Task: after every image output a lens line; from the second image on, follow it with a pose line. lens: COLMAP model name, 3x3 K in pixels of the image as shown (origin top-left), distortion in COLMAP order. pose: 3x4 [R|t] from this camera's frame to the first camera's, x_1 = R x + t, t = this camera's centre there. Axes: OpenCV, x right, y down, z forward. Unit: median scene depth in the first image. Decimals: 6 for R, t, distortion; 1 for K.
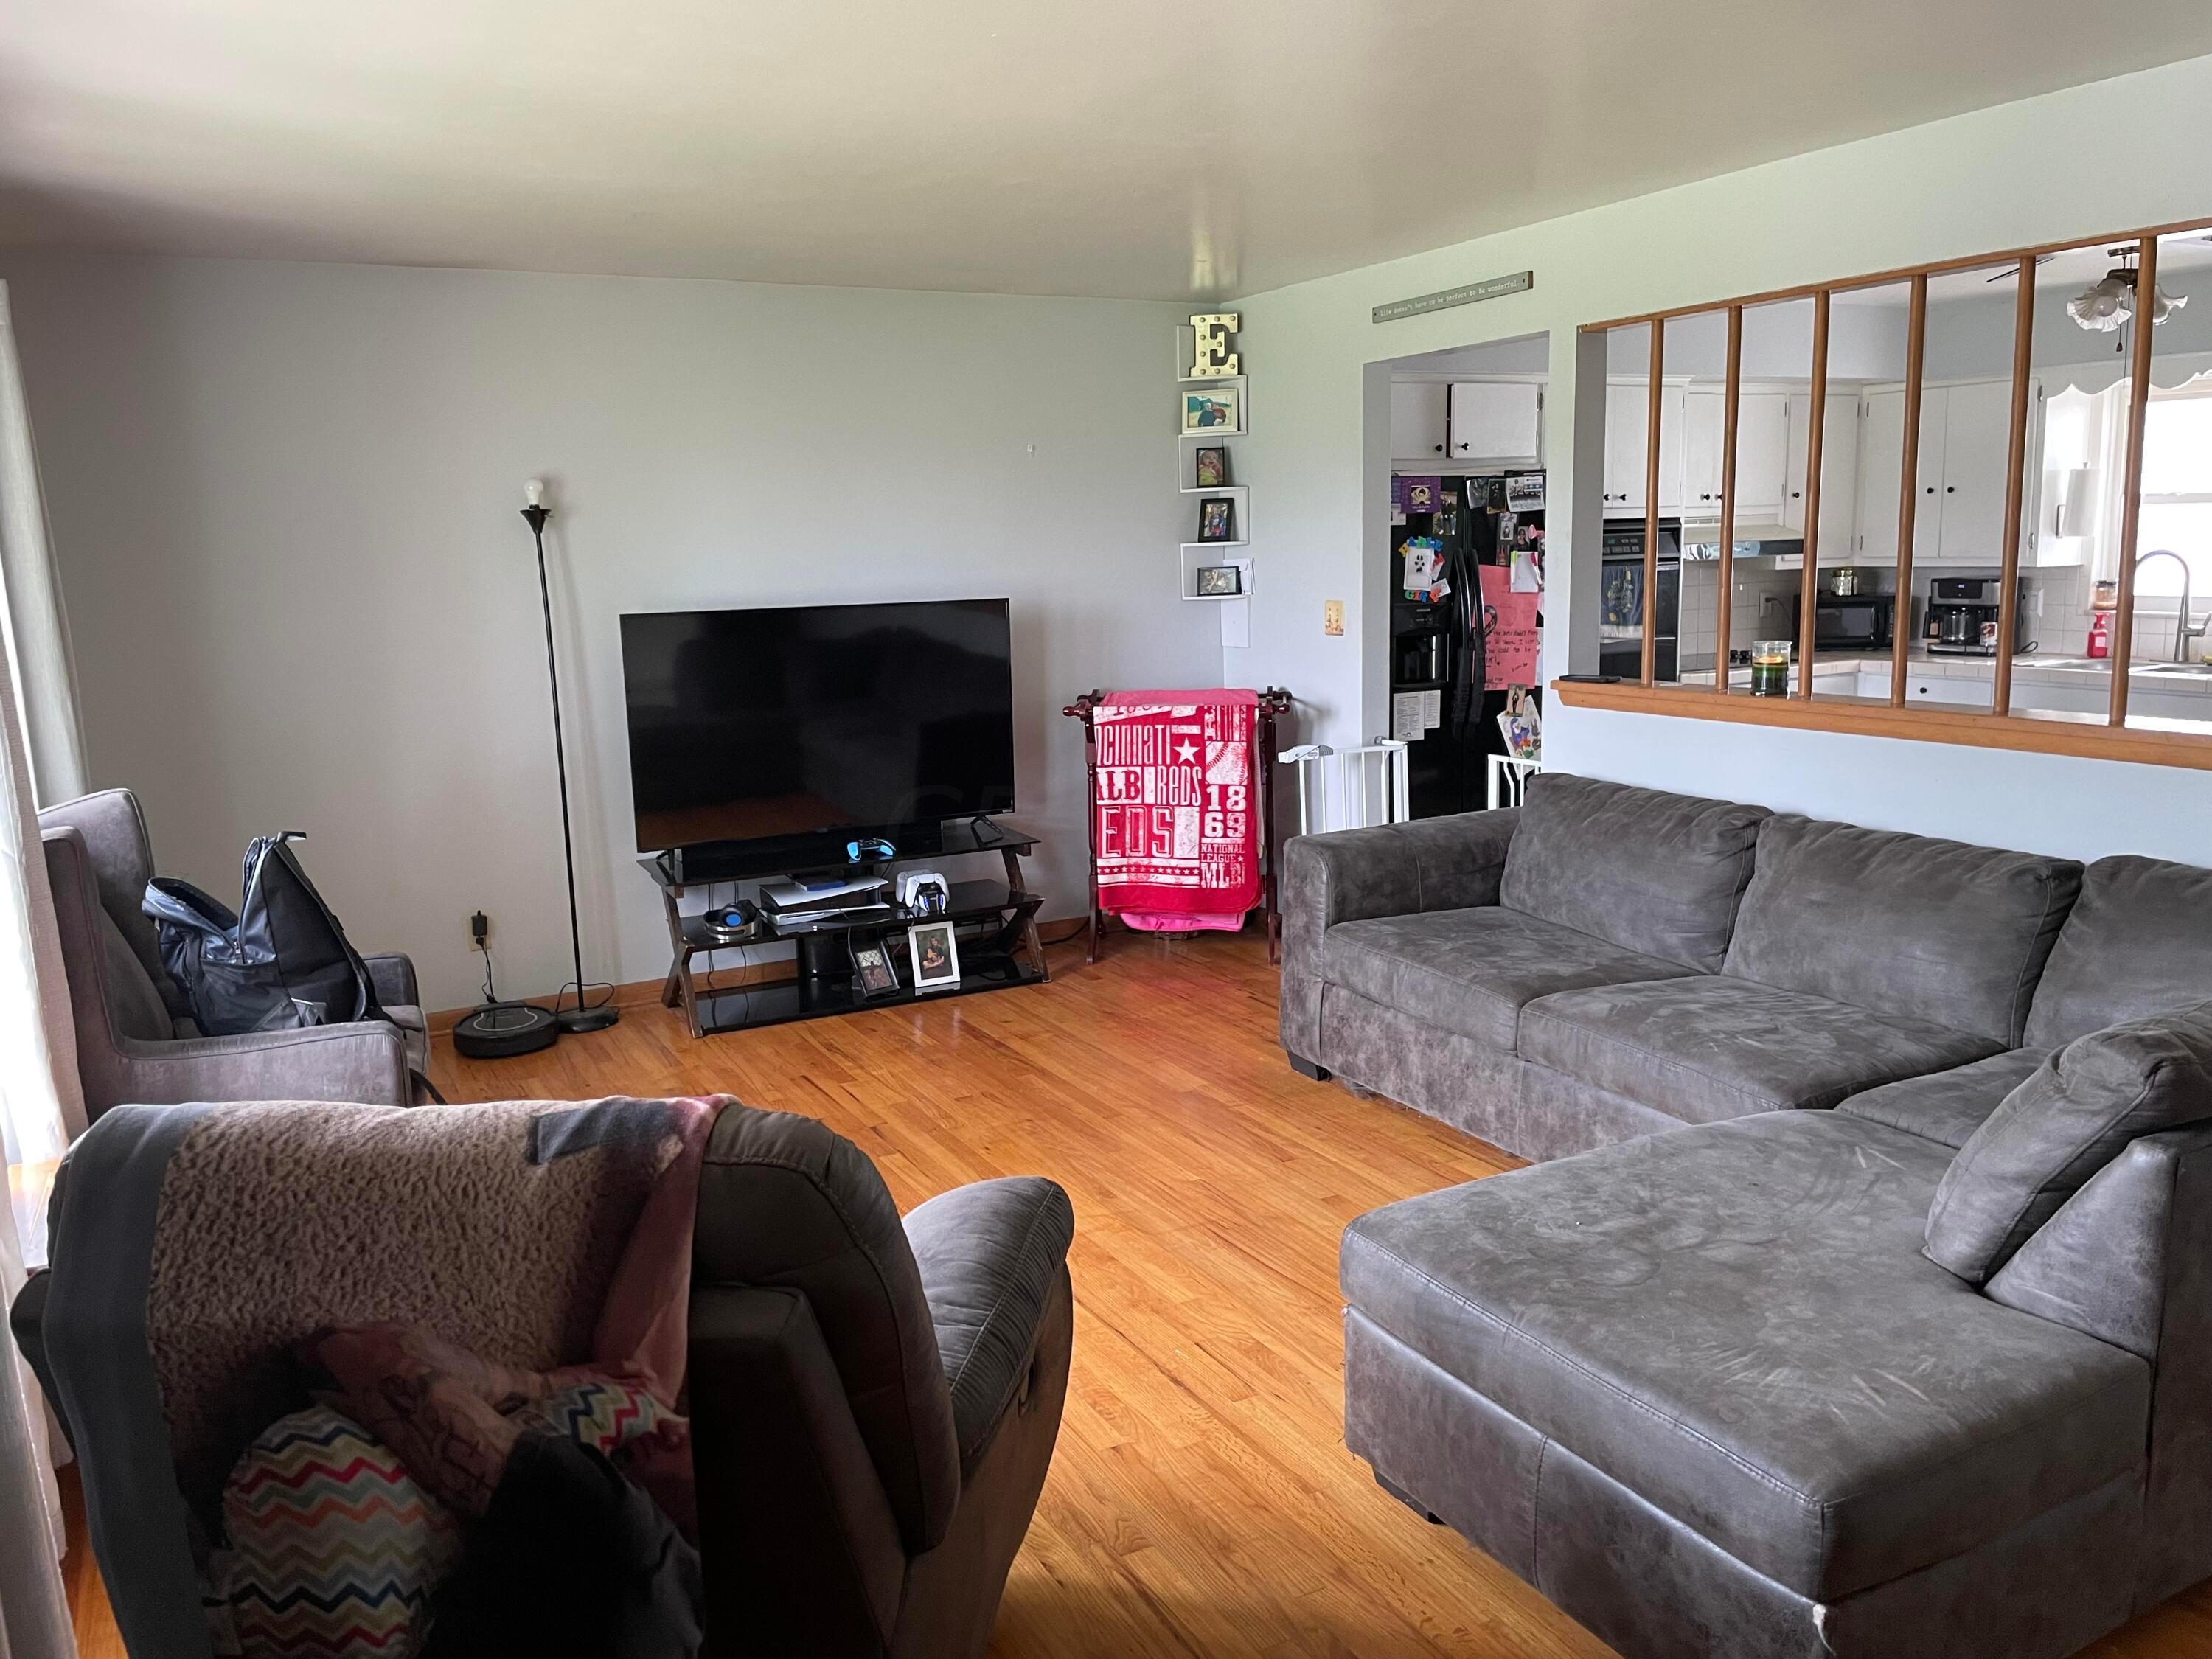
lens RADIAL K [[1681.7, 0, 1098.0], [0, 1681.7, 843.1], [0, 0, 1]] dist [0.008513, -0.006657]
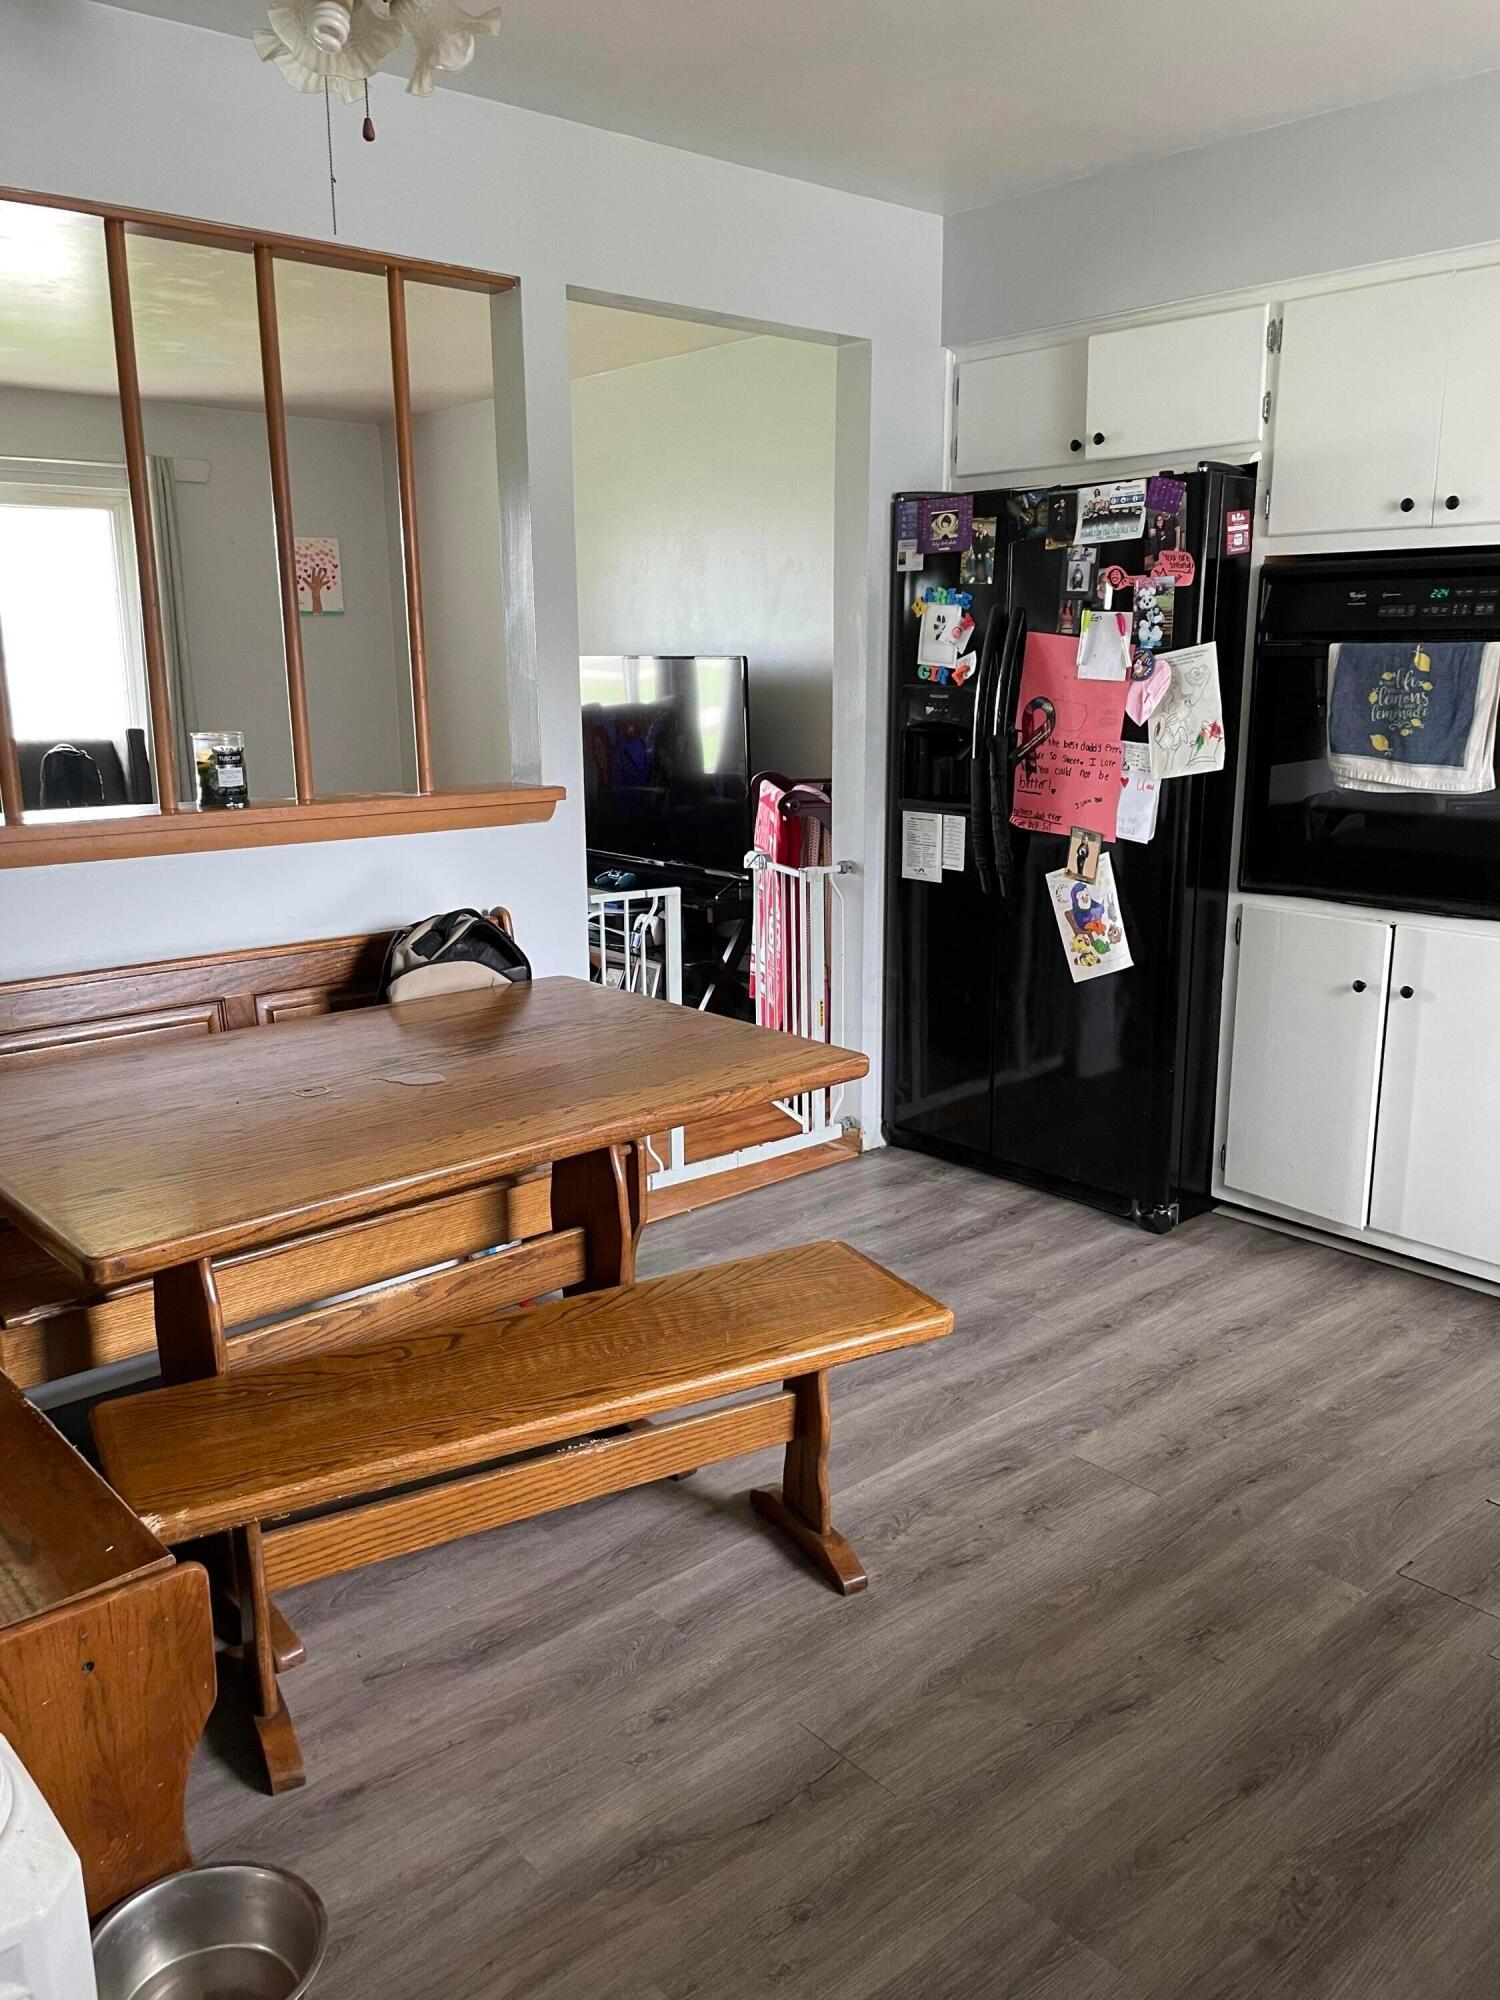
lens RADIAL K [[1520.5, 0, 750.4], [0, 1520.5, 1003.5], [0, 0, 1]] dist [0.008513, -0.006657]
pose [[0.251895, 0.252252, -0.934301, 0.773851], [-0.167777, 0.962195, 0.214550, -0.135449], [0.953100, 0.102710, 0.284694, 0.747220]]
